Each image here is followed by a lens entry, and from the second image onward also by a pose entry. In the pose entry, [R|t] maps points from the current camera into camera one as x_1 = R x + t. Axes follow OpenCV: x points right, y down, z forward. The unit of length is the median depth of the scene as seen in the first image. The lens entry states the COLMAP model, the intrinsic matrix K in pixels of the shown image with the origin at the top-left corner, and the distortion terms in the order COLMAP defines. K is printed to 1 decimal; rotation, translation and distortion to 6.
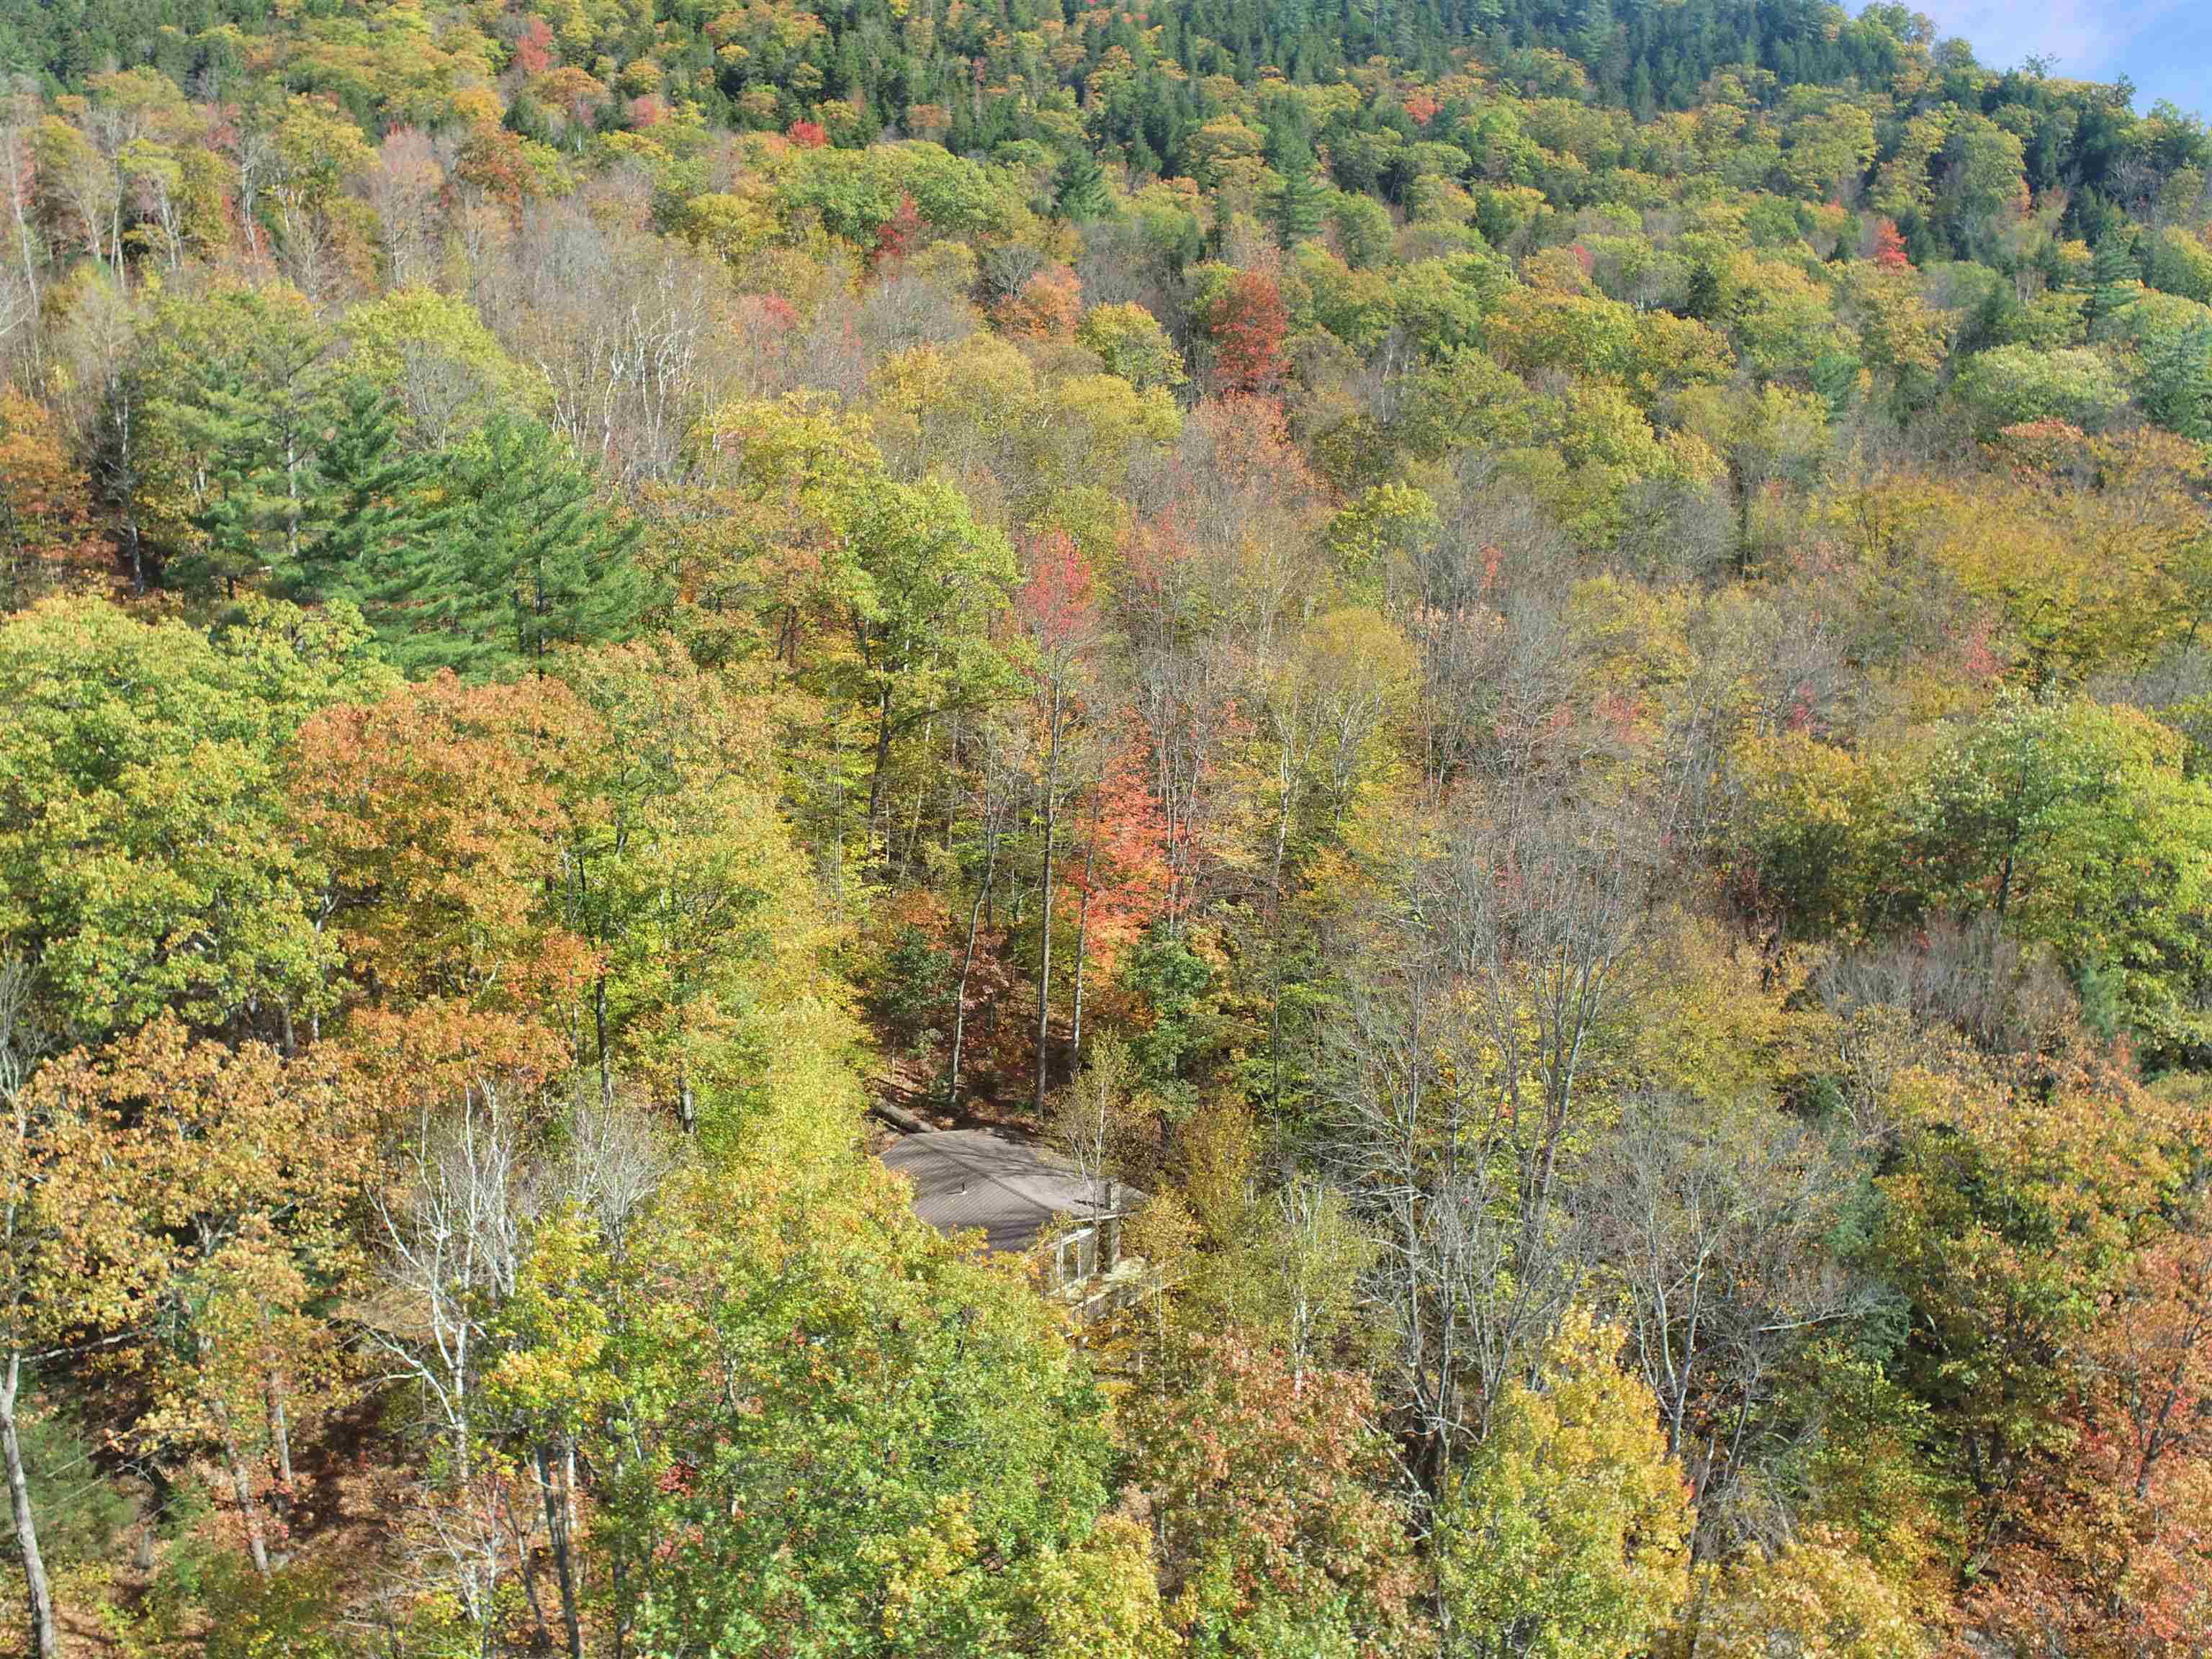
lens RADIAL K [[1682.5, 0, 1106.0], [0, 1682.5, 829.5], [0, 0, 1]] dist [-0.001529, 0.002319]
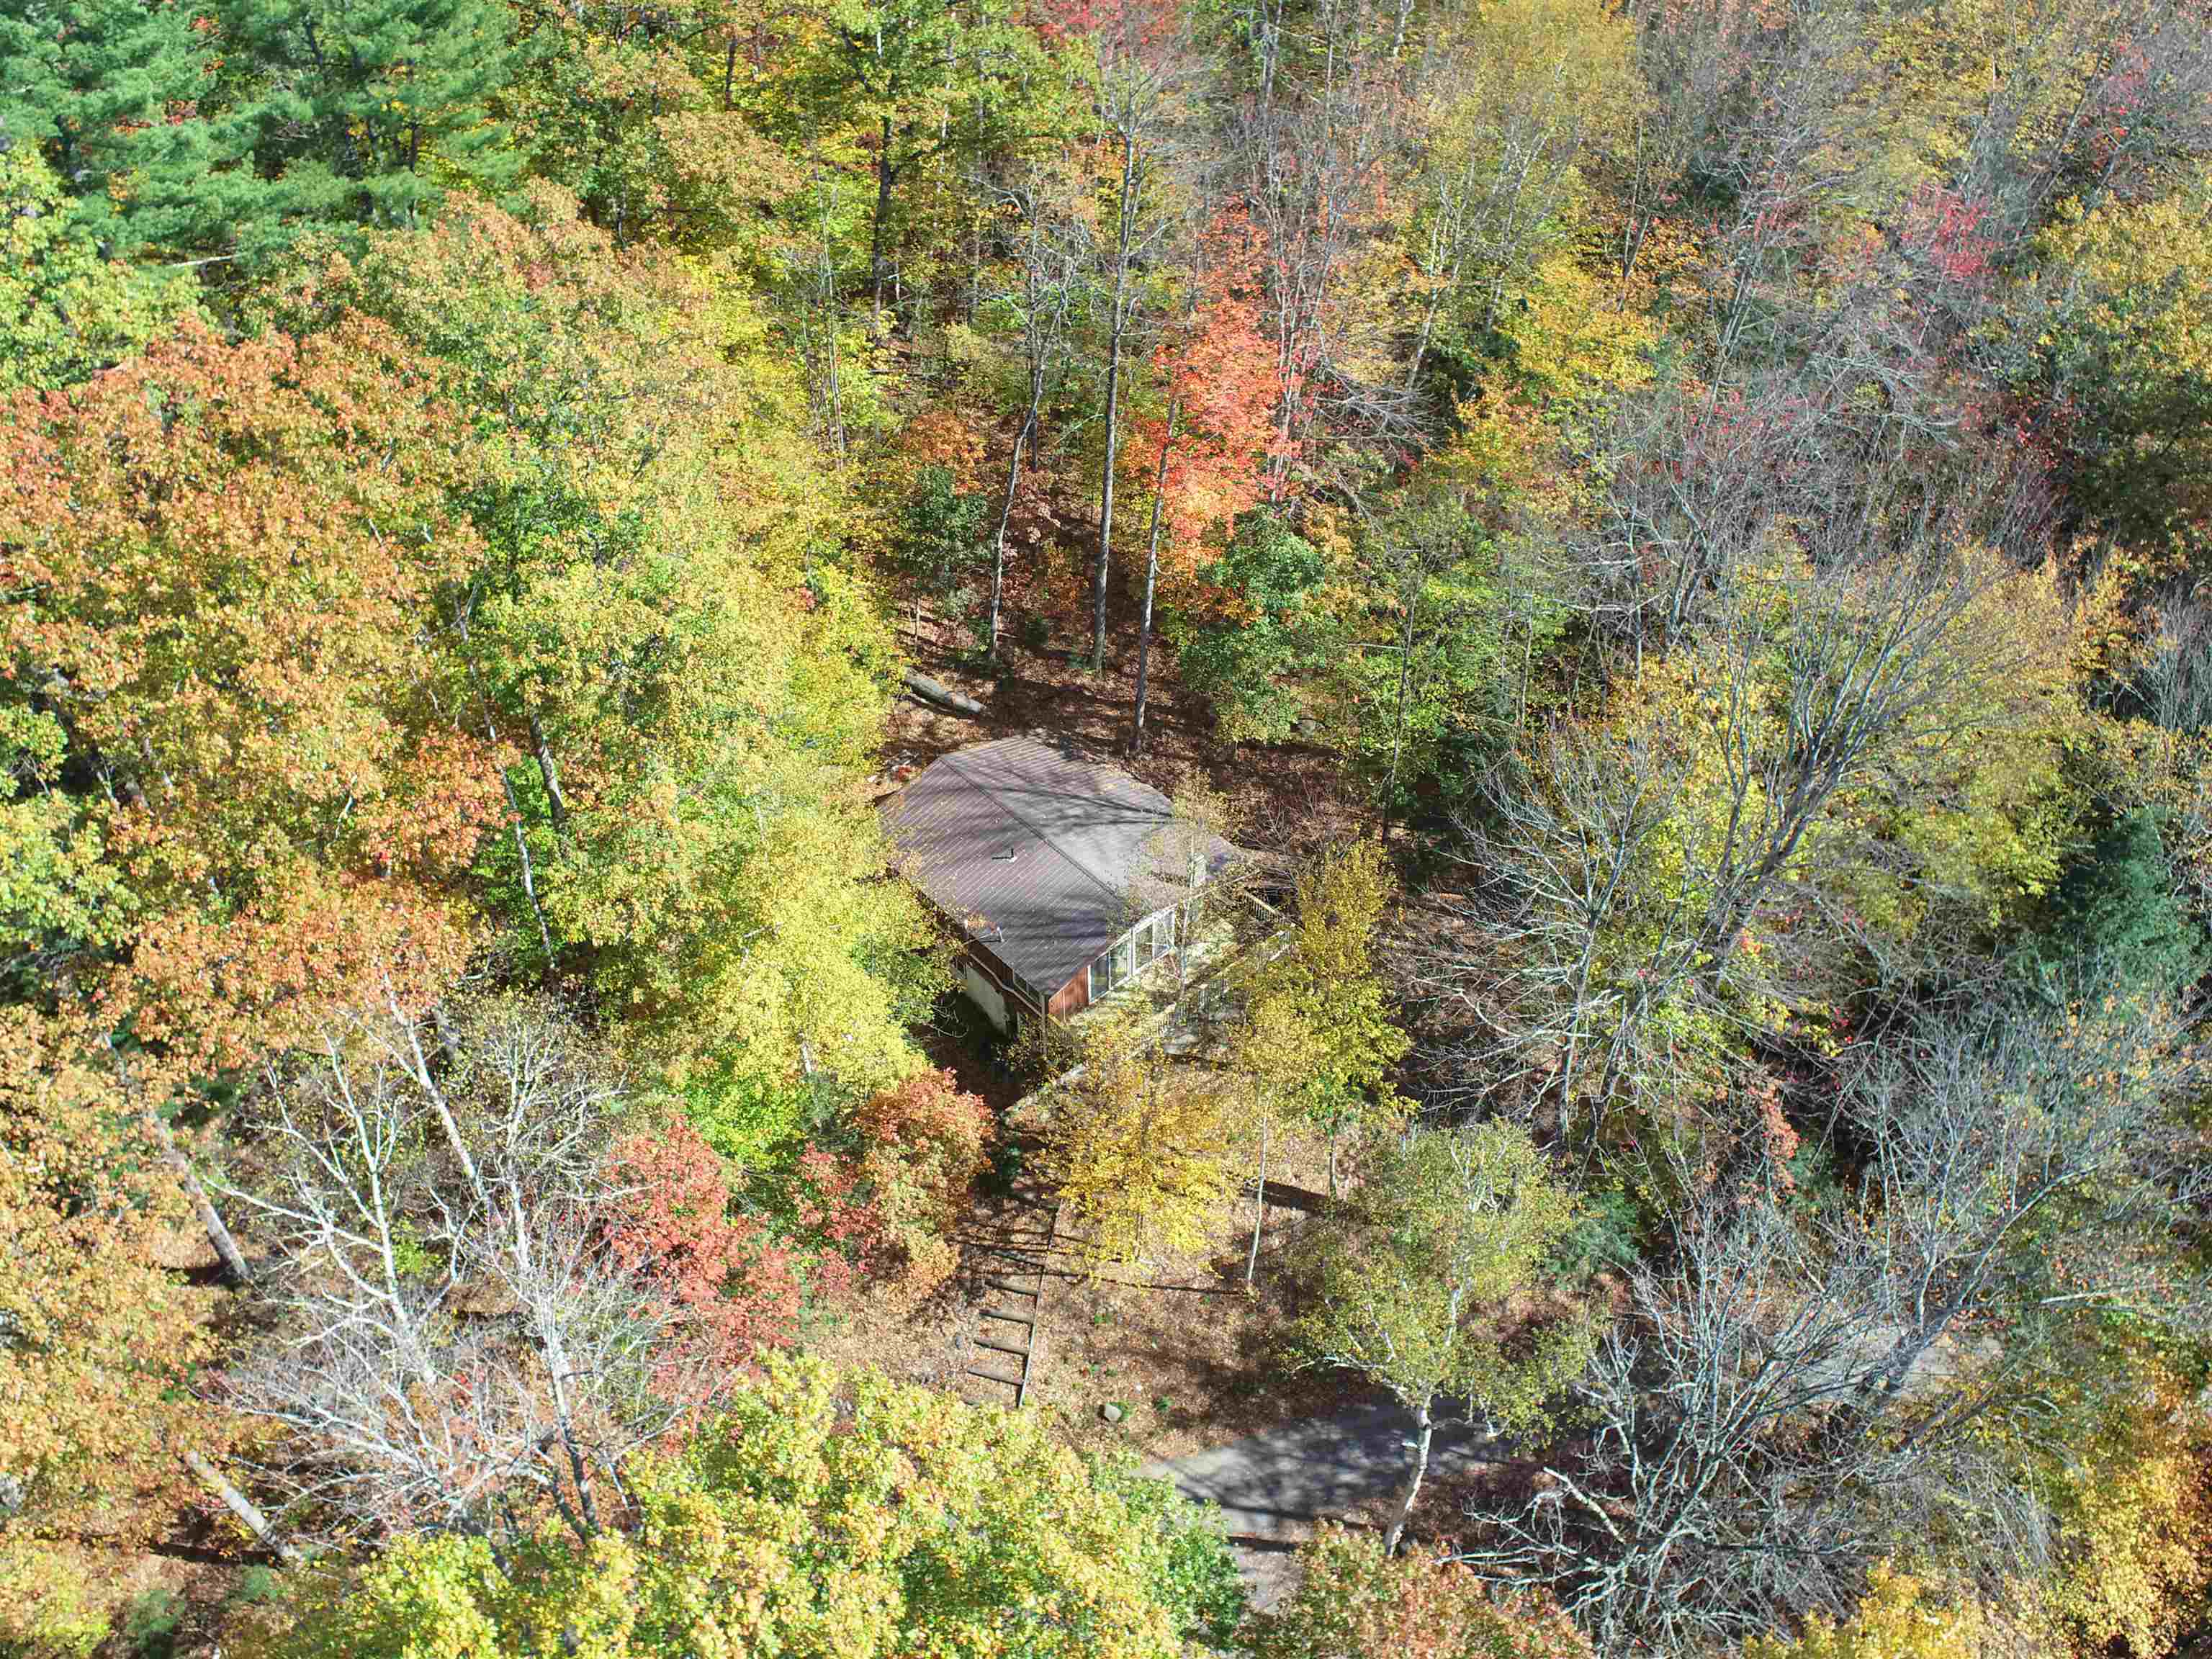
lens RADIAL K [[1682.5, 0, 1106.0], [0, 1682.5, 829.5], [0, 0, 1]] dist [-0.001529, 0.002319]
pose [[0.999841, 0.014118, -0.010913, -0.028309], [-0.007422, 0.885178, 0.465193, -0.161616], [0.016228, -0.465038, 0.885142, 0.259197]]
